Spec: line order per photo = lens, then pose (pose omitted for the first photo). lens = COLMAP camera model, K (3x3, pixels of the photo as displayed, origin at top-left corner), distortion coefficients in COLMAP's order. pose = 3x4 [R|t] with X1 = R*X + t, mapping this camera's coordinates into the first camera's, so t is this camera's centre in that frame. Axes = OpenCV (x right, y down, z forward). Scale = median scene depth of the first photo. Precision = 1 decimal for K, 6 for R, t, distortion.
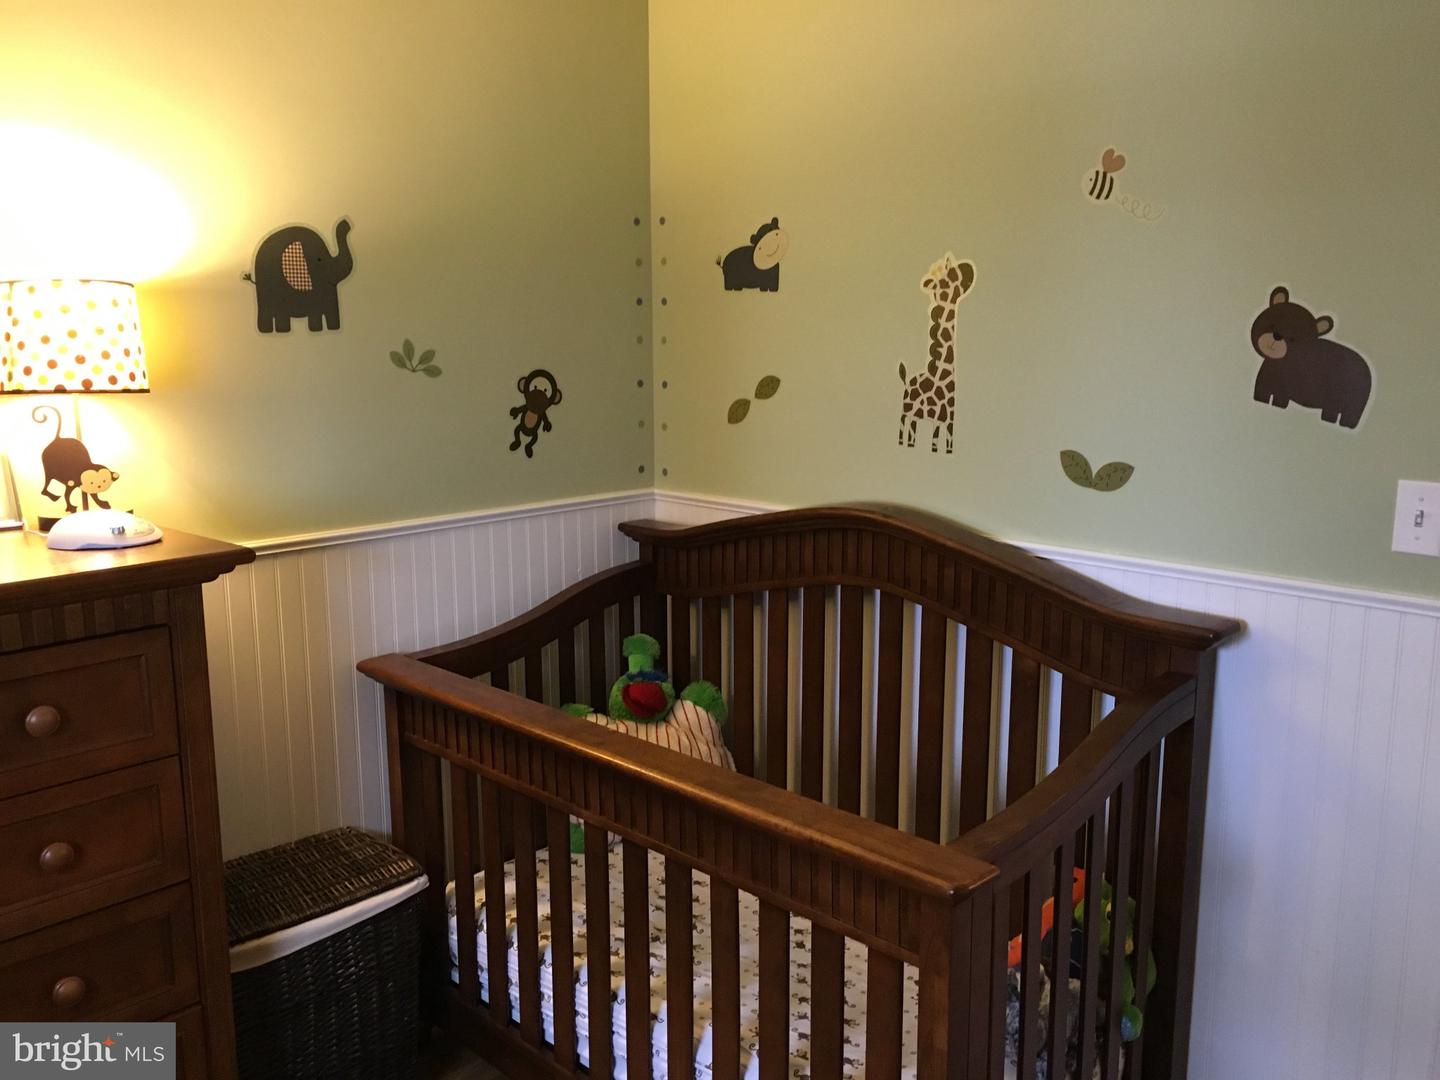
lens RADIAL K [[1231.5, 0, 719.5], [0, 1231.5, 537.8], [0, 0, 1]] dist [0.071342, -0.098618]
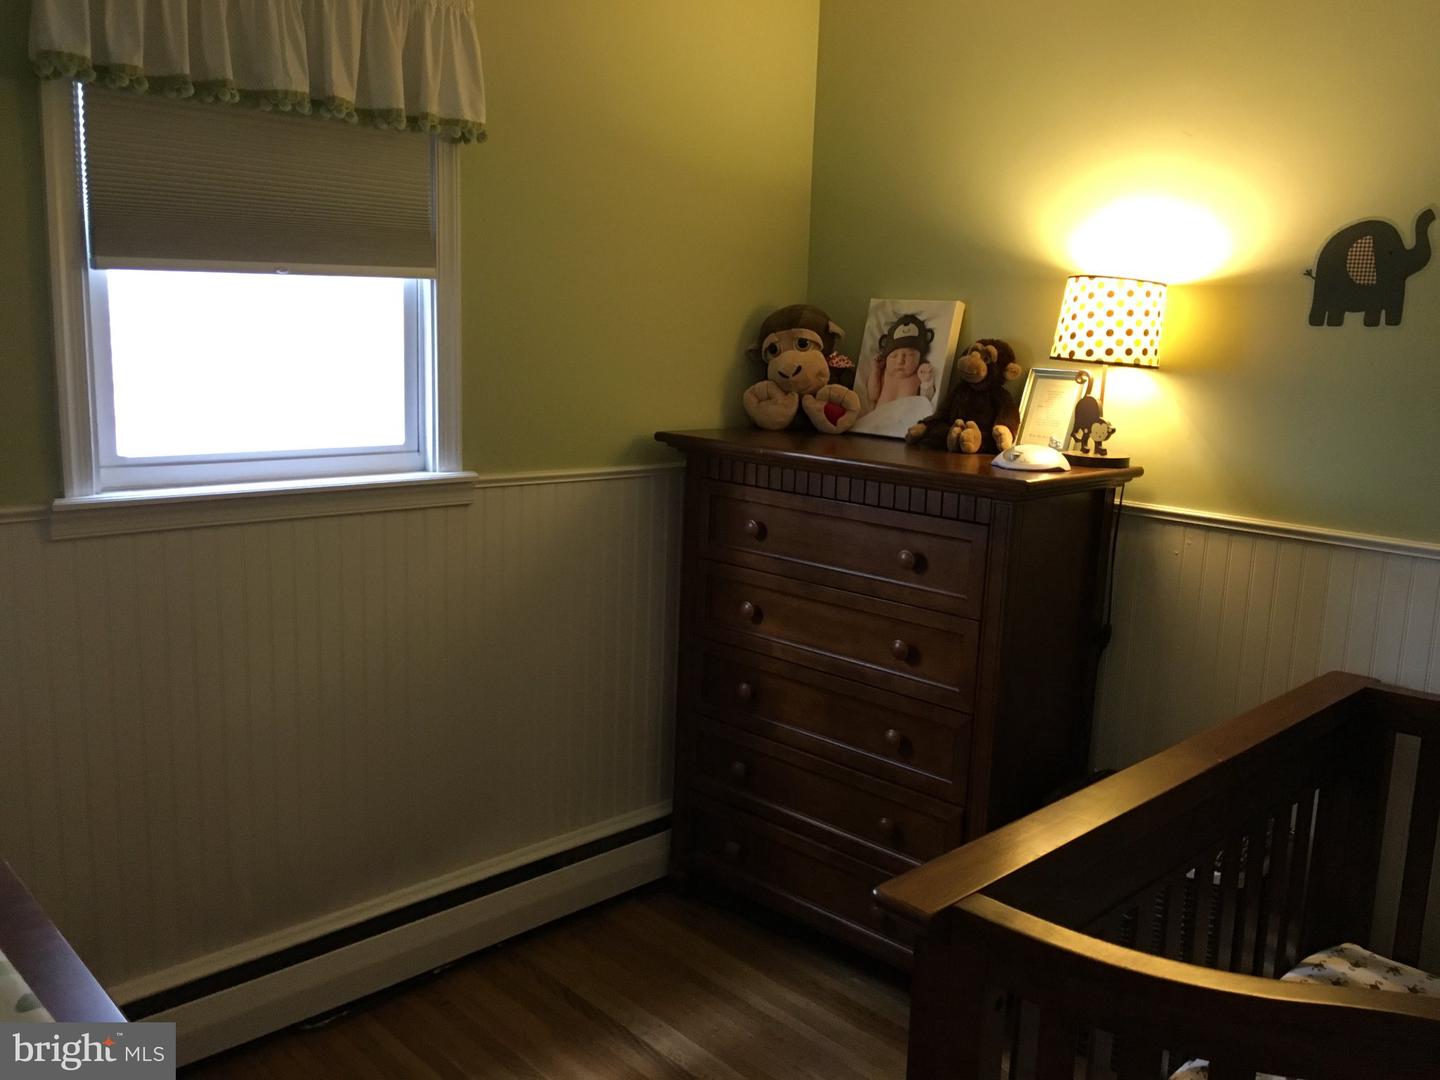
lens RADIAL K [[1231.5, 0, 719.5], [0, 1231.5, 540.4], [0, 0, 1]] dist [0.071342, -0.098618]
pose [[-0.016415, 0.179671, -0.983590, 0.398933], [-0.215279, 0.960015, 0.178957, -0.041443], [0.976415, 0.214684, 0.022921, 0.303189]]
